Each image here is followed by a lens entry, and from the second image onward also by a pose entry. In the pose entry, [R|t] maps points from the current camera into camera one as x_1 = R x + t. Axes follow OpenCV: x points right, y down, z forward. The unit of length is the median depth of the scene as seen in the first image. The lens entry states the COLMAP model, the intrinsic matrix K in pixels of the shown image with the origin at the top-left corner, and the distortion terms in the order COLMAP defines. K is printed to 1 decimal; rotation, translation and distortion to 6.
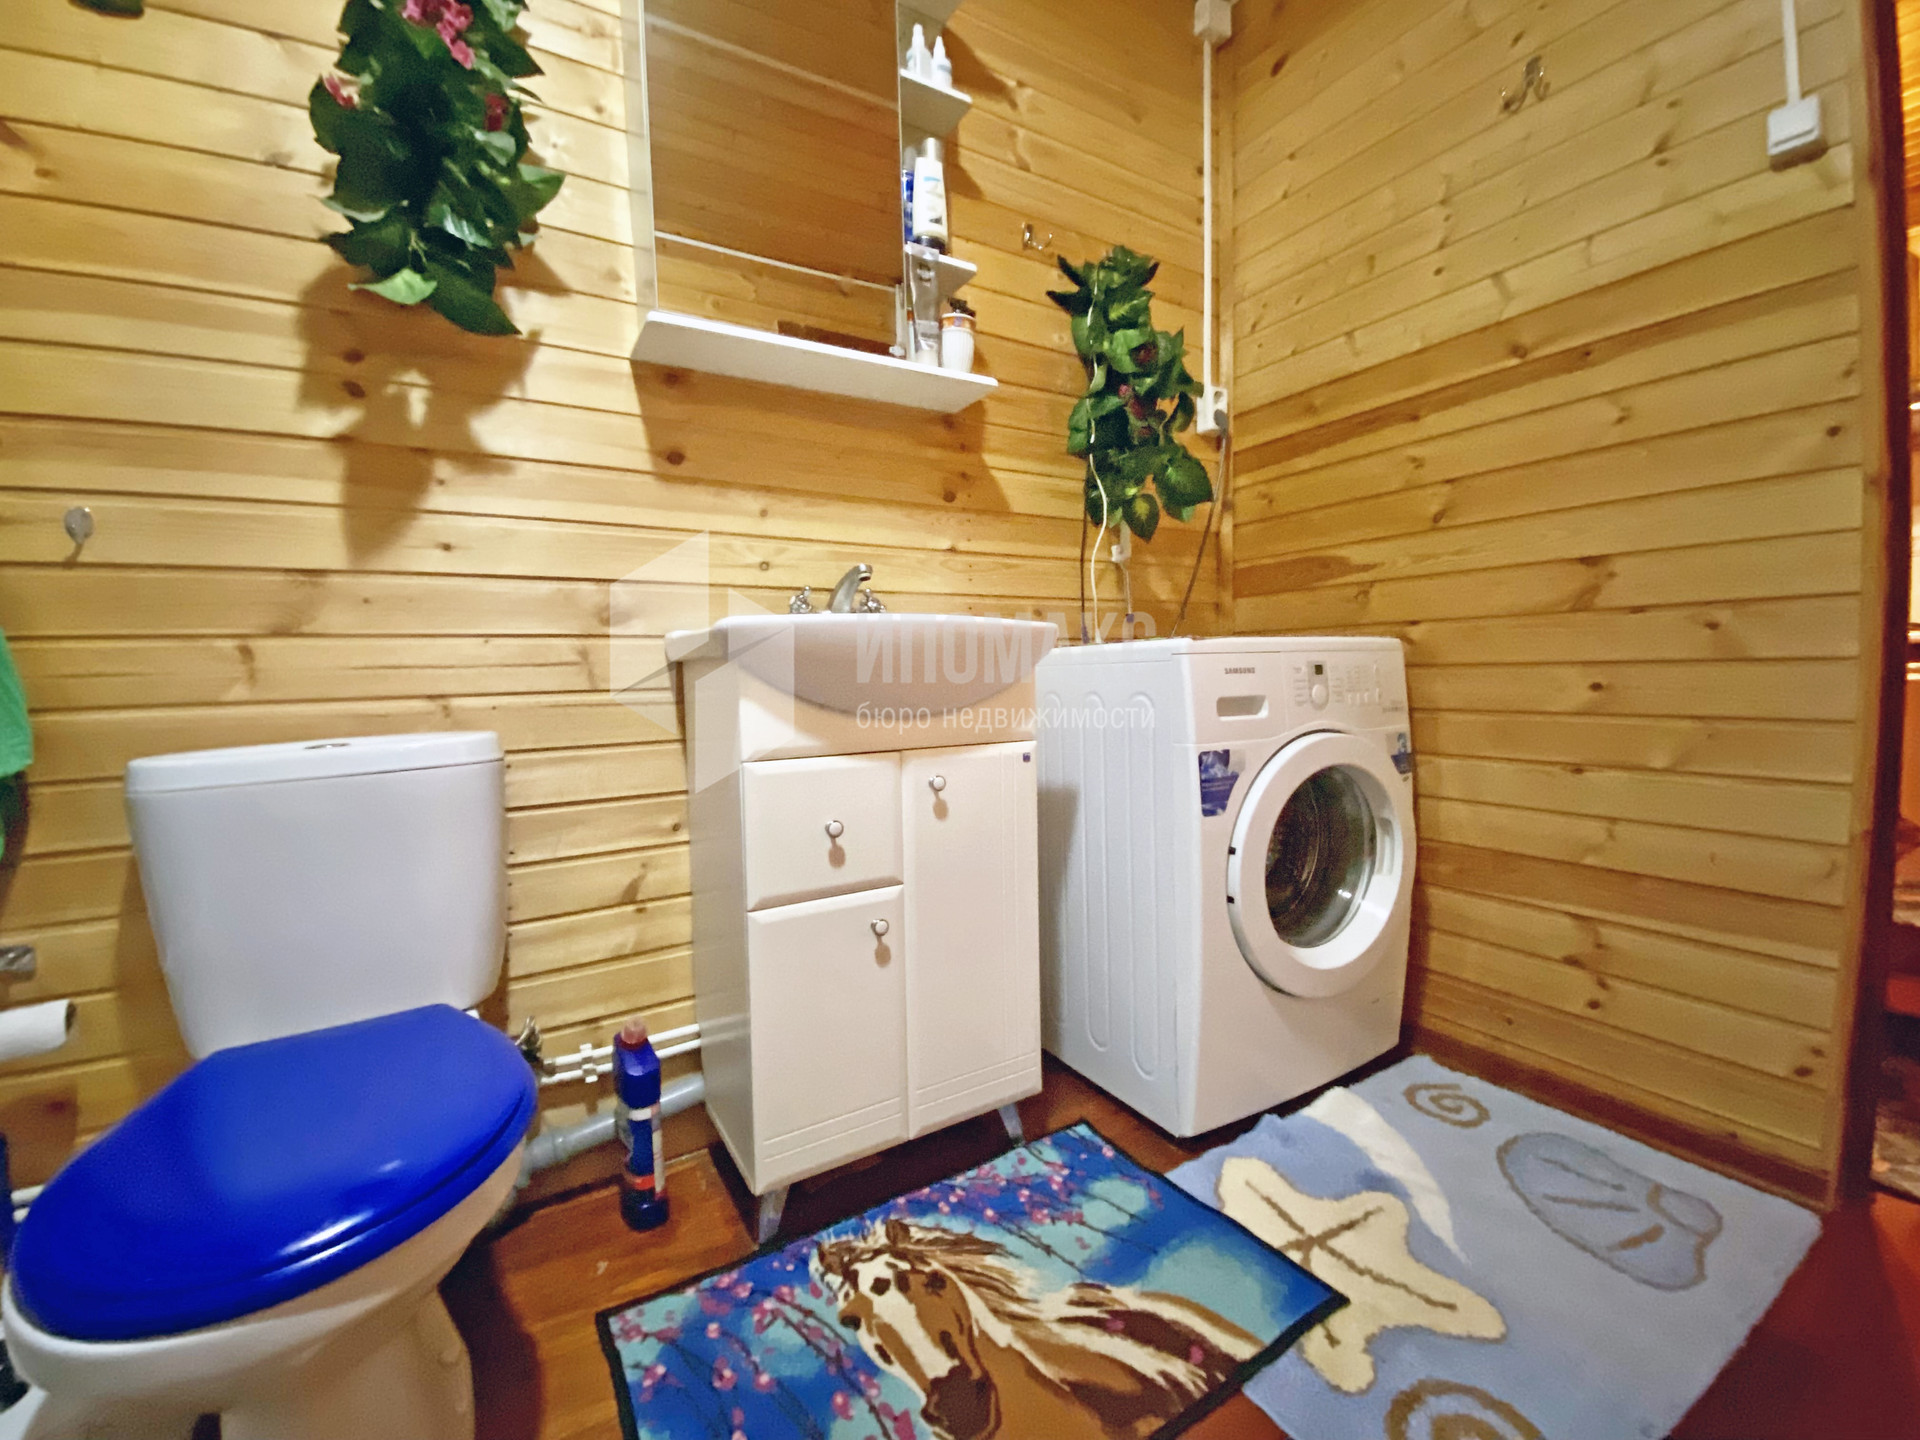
lens RADIAL K [[813.7, 0, 962.4], [0, 813.7, 718.0], [0, 0, 1]] dist [-0.004464, -0.000928]
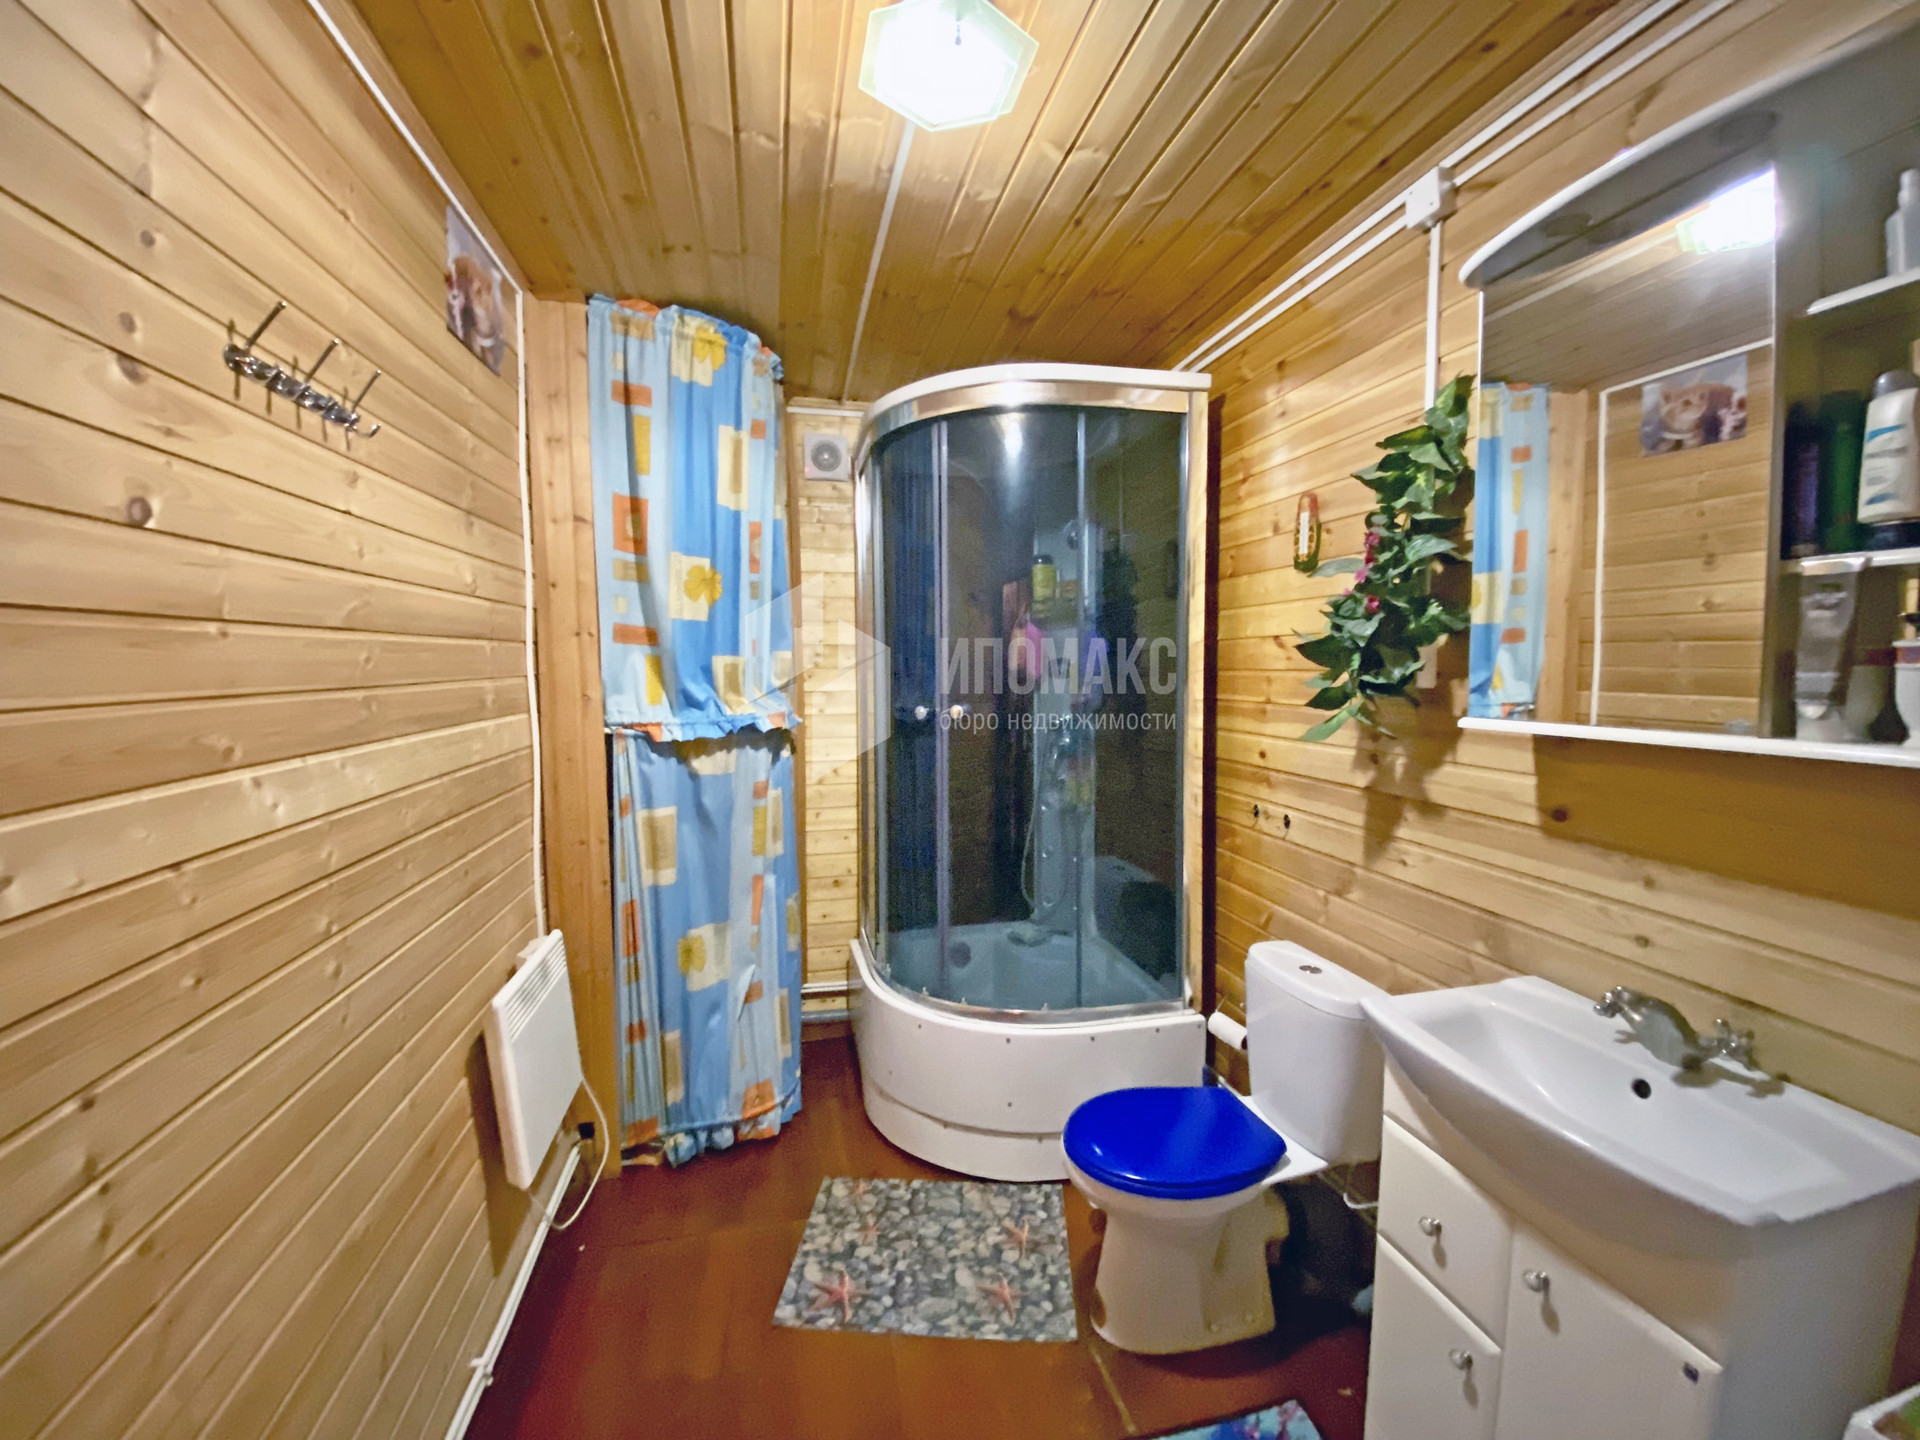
lens RADIAL K [[813.7, 0, 958.7], [0, 813.7, 714.8], [0, 0, 1]] dist [-0.004464, -0.000928]
pose [[-0.317212, 0.092753, -0.943808, 0.960649], [-0.051190, 0.992080, 0.114702, -0.603027], [0.946972, 0.084698, -0.309951, 0.680666]]
